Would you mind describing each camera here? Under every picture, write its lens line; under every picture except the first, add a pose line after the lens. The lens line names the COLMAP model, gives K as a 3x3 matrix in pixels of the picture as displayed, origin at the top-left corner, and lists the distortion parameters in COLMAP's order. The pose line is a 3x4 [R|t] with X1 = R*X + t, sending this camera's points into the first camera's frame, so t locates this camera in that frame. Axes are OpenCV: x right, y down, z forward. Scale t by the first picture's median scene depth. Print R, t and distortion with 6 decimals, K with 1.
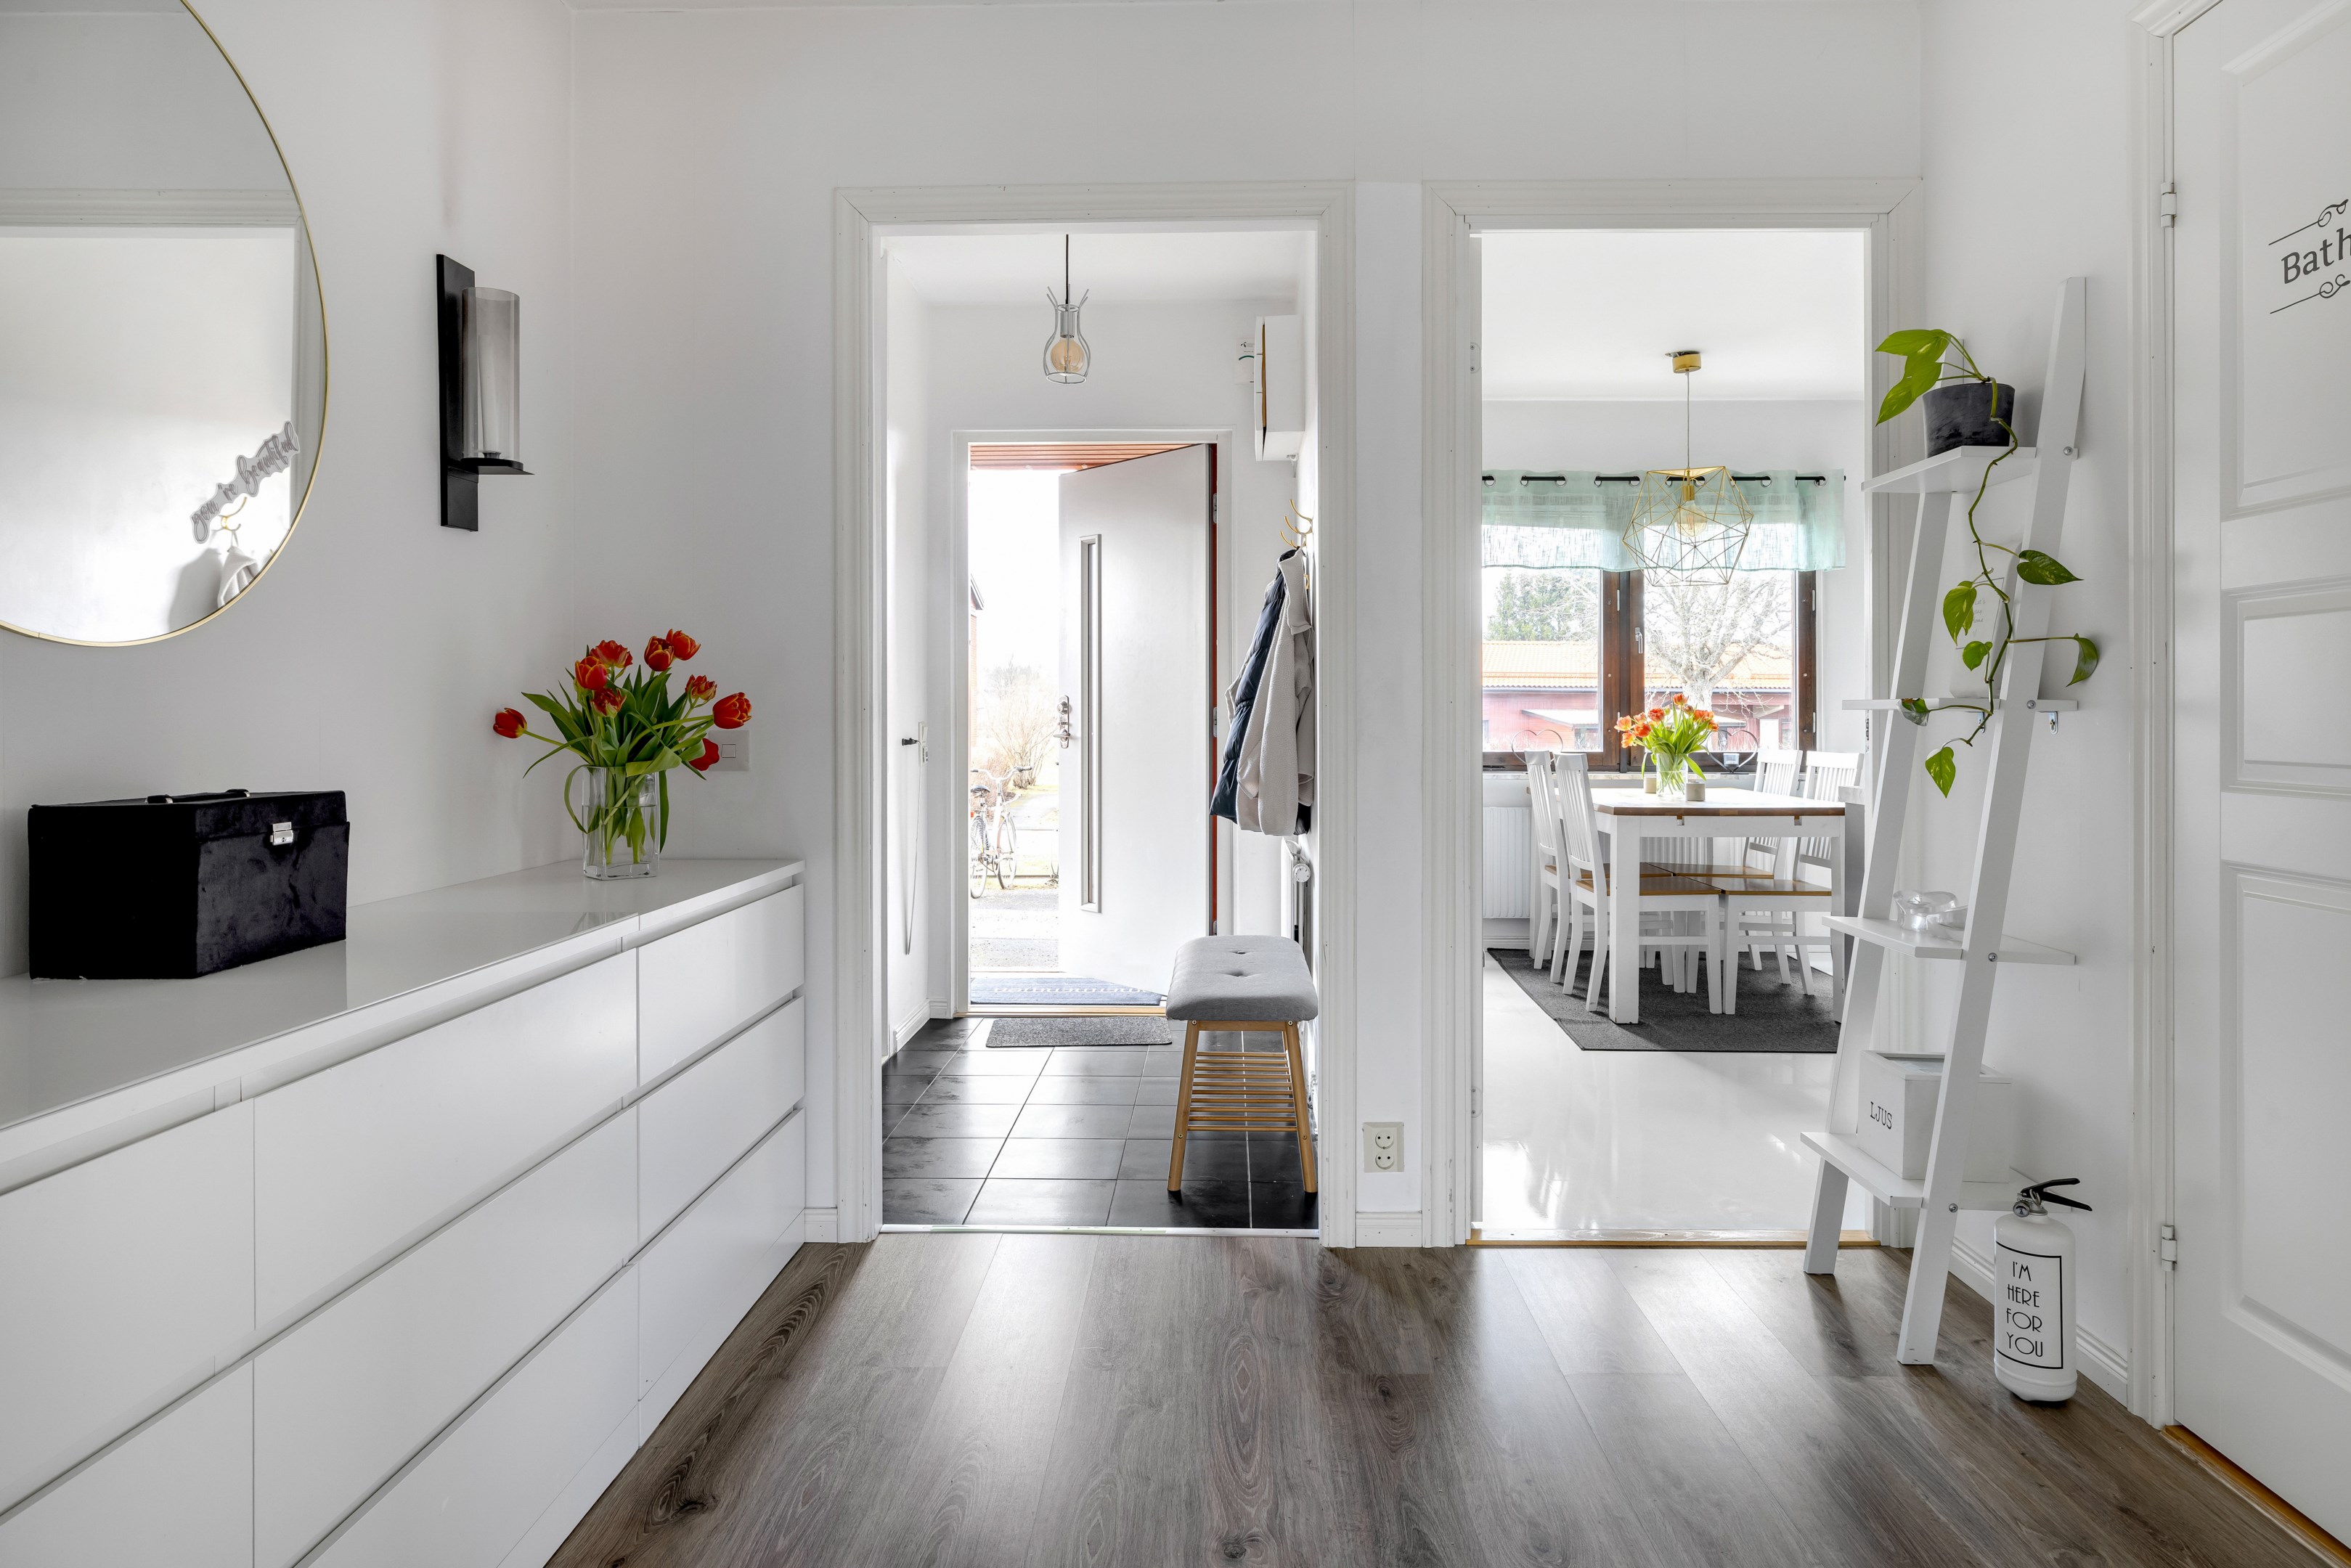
lens RADIAL K [[1548.7, 0, 1177.4], [0, 1548.7, 733.1], [0, 0, 1]] dist [-0.000099, -0.003042]
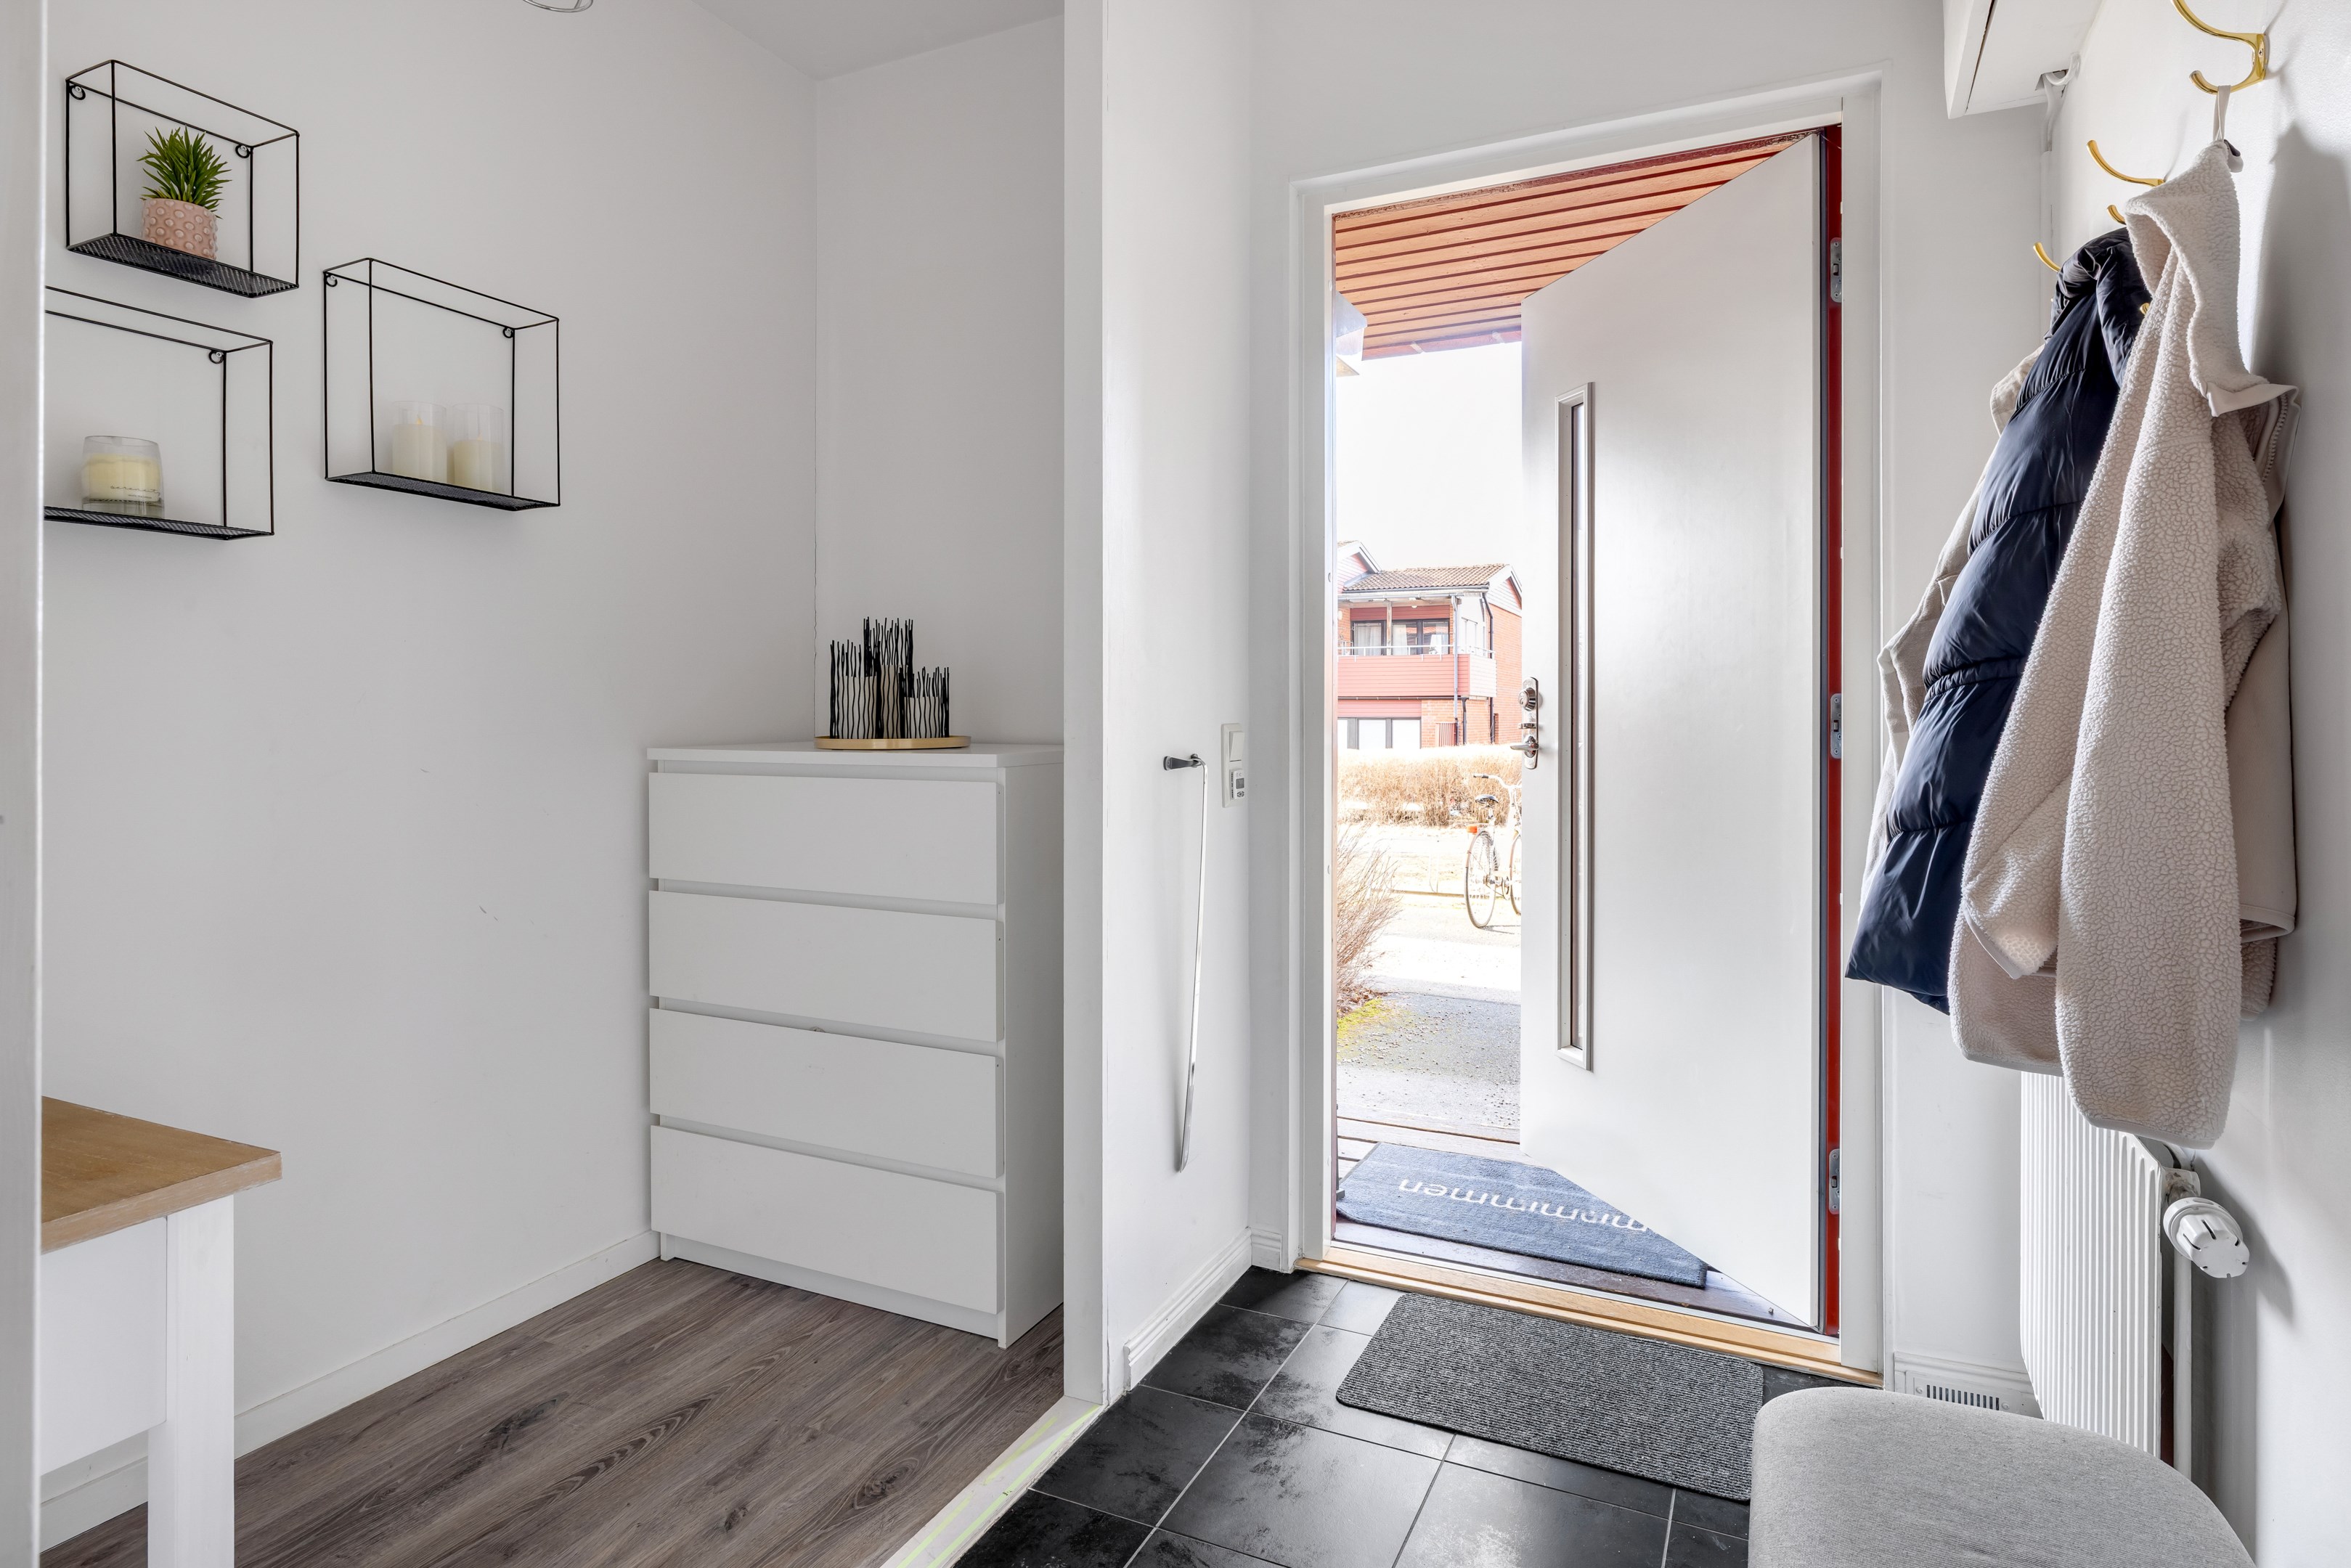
lens RADIAL K [[1293.4, 0, 1191.0], [0, 1293.4, 722.2], [0, 0, 1]] dist [-0.000654, -0.000645]
pose [[0.922246, 0.001614, -0.386601, -0.003813], [-0.003586, 0.999984, -0.004378, -0.005633], [0.386588, 0.005424, 0.922237, 0.568900]]
